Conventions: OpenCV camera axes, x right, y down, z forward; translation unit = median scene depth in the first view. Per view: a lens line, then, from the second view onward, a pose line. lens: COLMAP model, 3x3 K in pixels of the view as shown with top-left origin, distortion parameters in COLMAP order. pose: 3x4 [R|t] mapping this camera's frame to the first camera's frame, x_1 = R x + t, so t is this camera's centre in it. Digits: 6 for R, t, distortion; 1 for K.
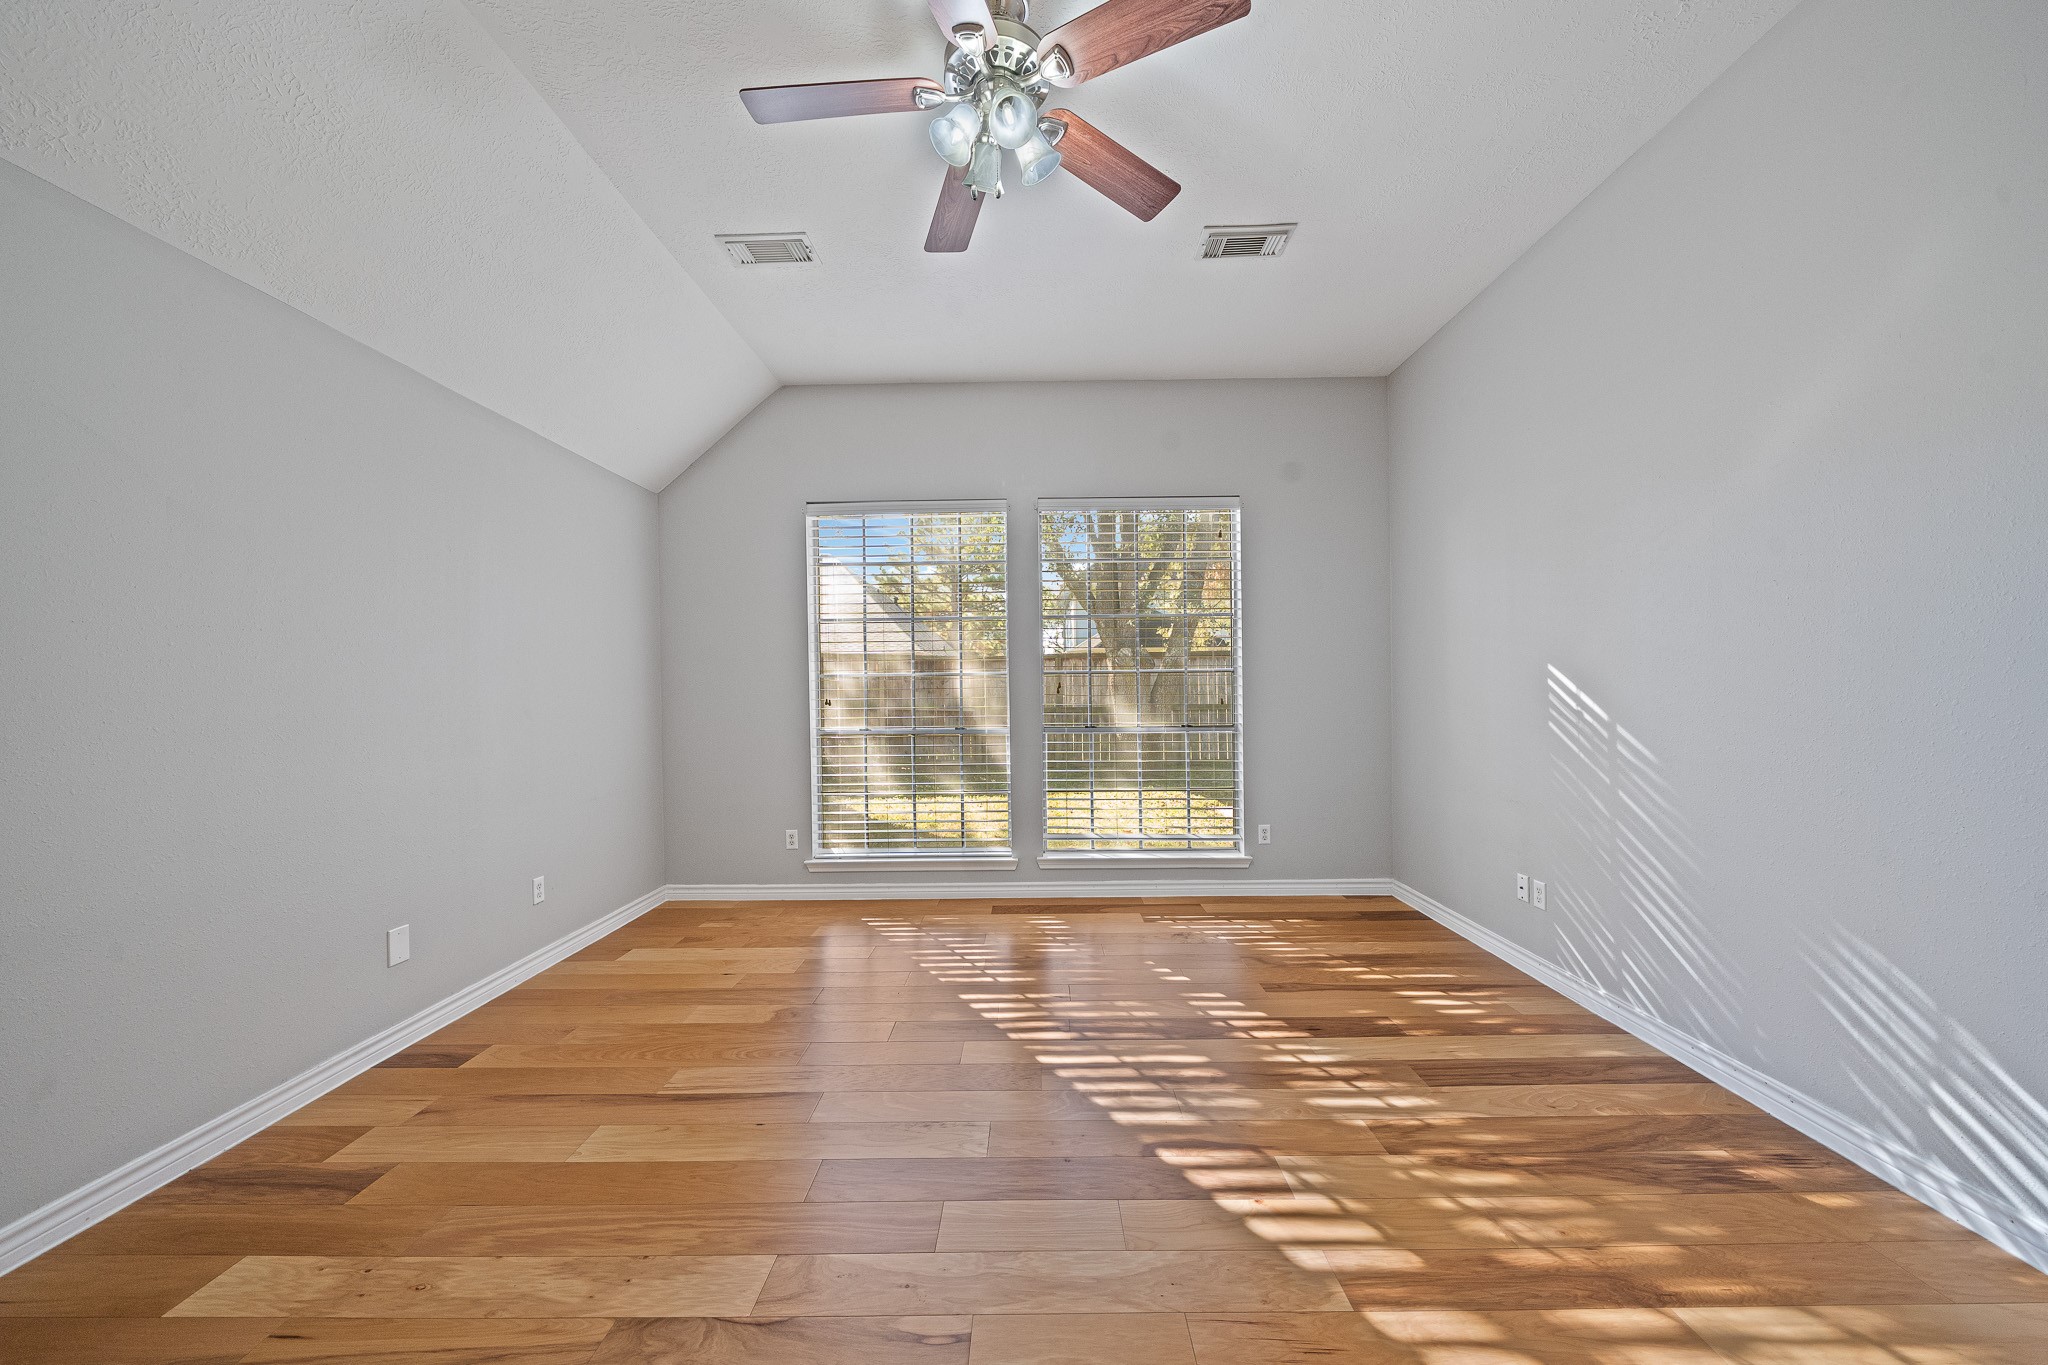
lens RADIAL K [[695.8, 0, 1025.7], [0, 695.8, 694.1], [0, 0, 1]] dist [-0.001391, -0.000136]
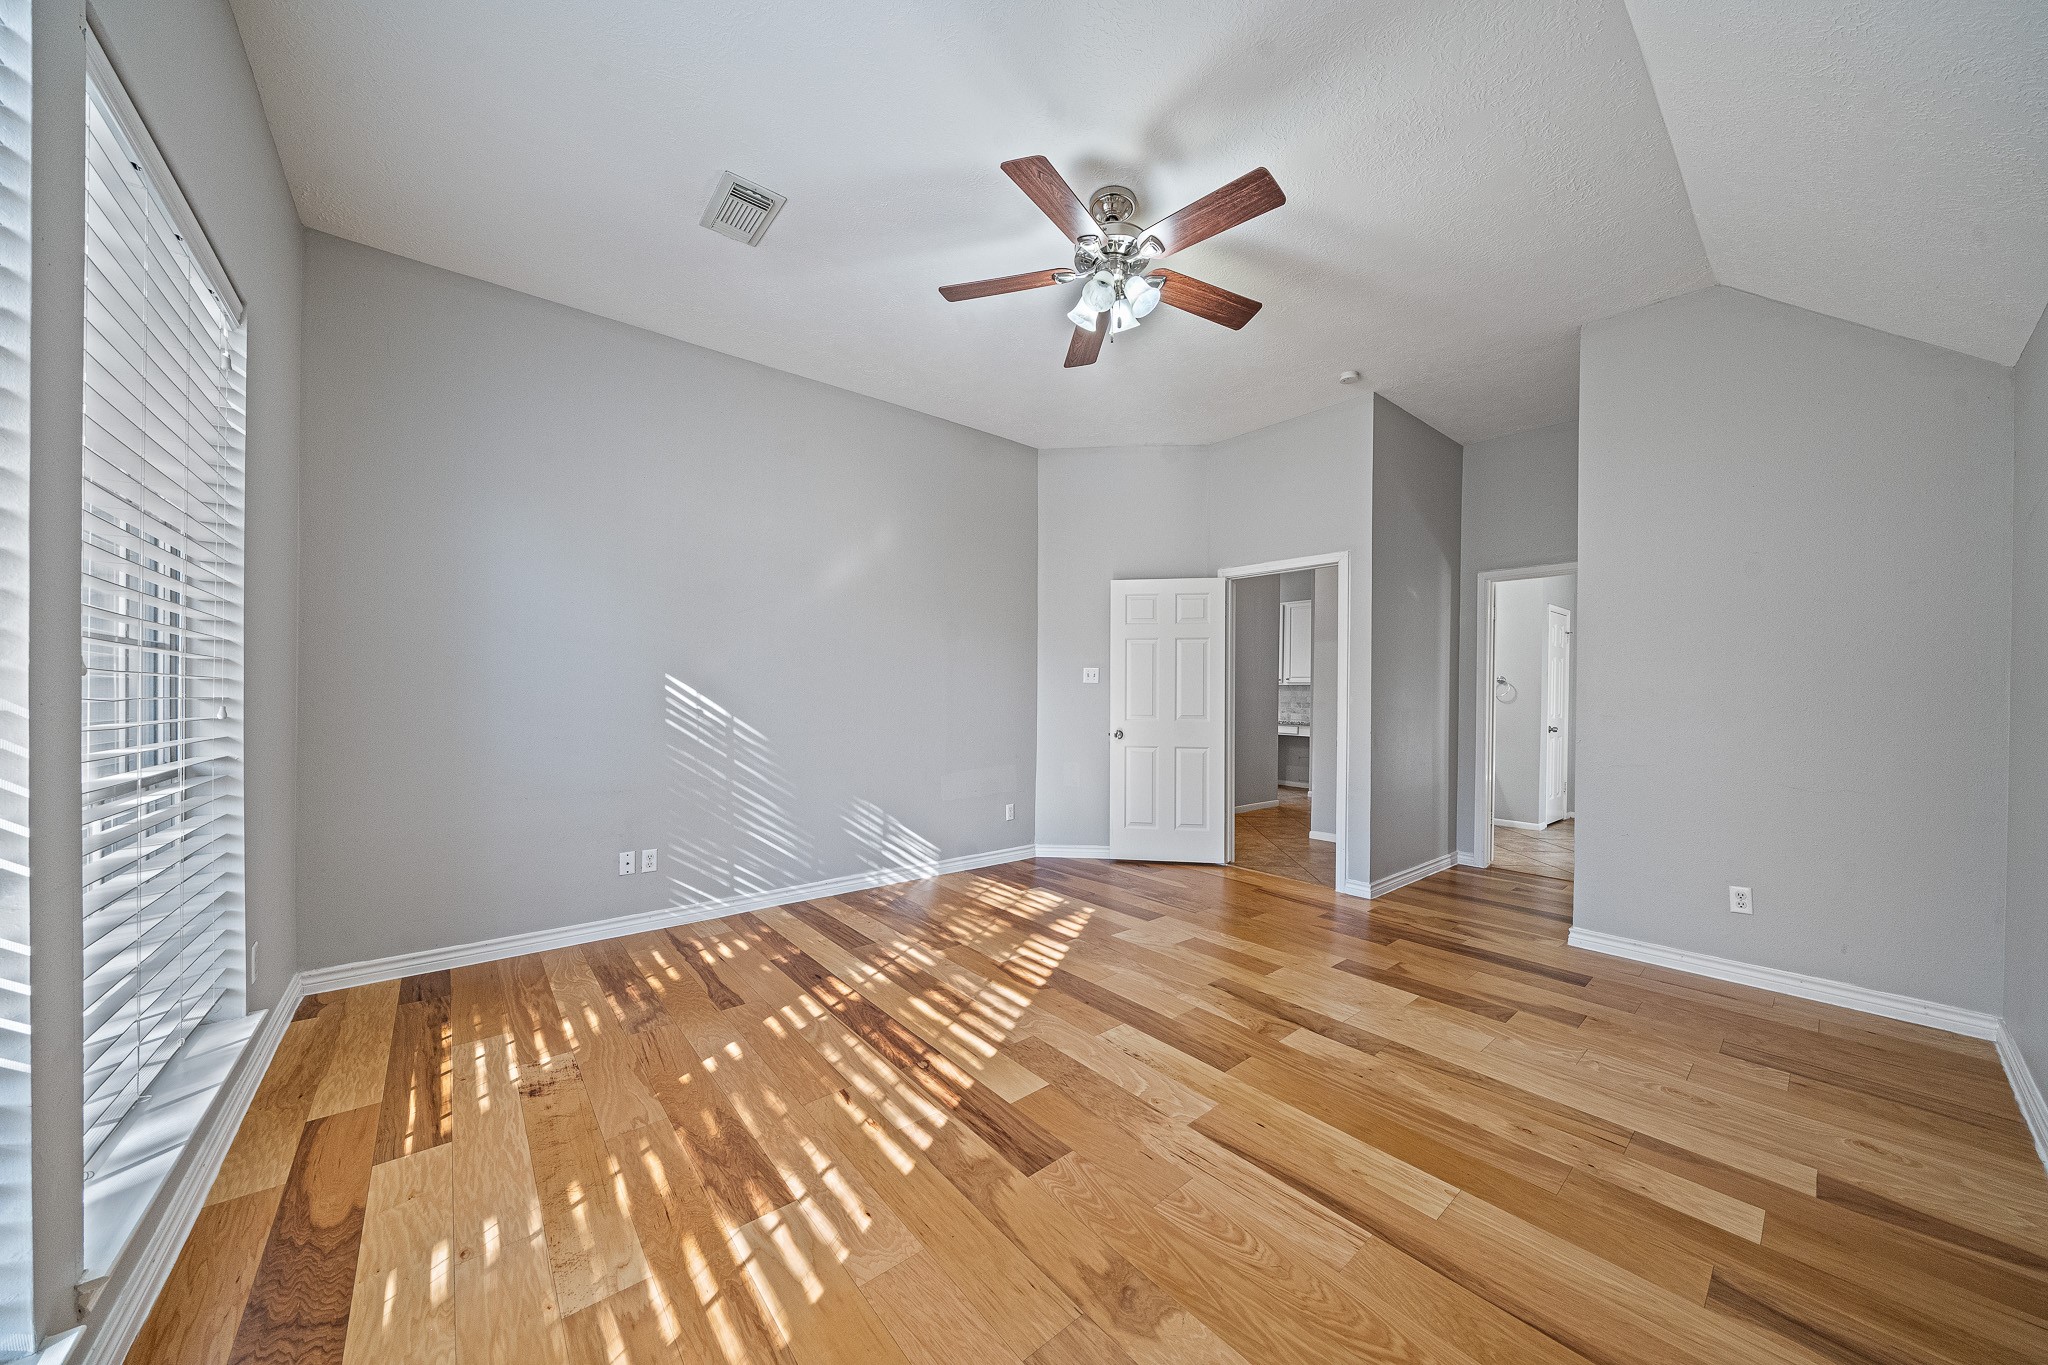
lens RADIAL K [[695.8, 0, 1025.7], [0, 695.8, 694.1], [0, 0, 1]] dist [-0.001391, -0.000136]
pose [[-0.642077, 0.006094, 0.766616, -0.756962], [0.001476, 0.999976, -0.006713, 0.004154], [-0.766639, -0.003179, -0.642070, 1.541162]]
